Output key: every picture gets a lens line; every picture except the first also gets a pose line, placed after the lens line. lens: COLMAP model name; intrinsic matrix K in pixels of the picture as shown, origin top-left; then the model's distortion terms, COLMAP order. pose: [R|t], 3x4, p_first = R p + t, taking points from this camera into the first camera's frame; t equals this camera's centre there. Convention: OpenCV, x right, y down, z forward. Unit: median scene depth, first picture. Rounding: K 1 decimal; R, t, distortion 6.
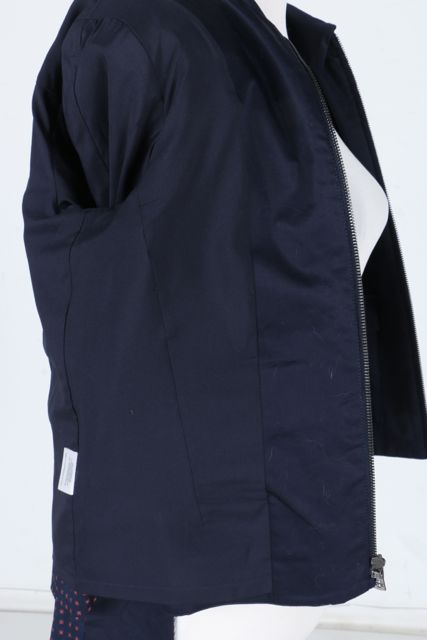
lens RADIAL K [[779.4, 0, 213.5], [0, 779.4, 320.0], [0, 0, 1]] dist [-0.018109, 0.353859]
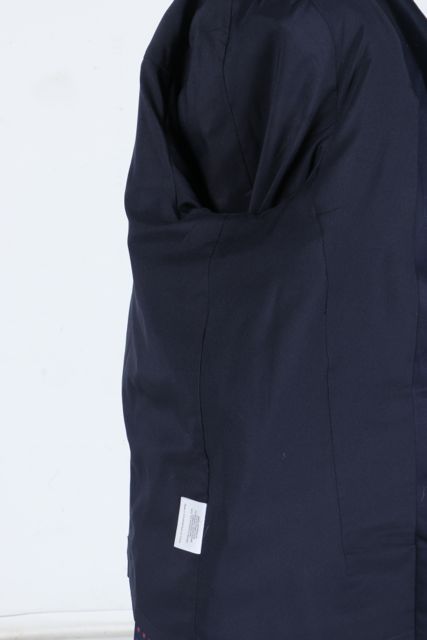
lens RADIAL K [[779.4, 0, 213.5], [0, 779.4, 320.0], [0, 0, 1]] dist [-0.018109, 0.353859]
pose [[0.973799, -0.006420, 0.227322, -0.357034], [0.001139, 0.999727, 0.023357, -0.047822], [-0.227410, -0.022486, 0.973540, 0.183227]]
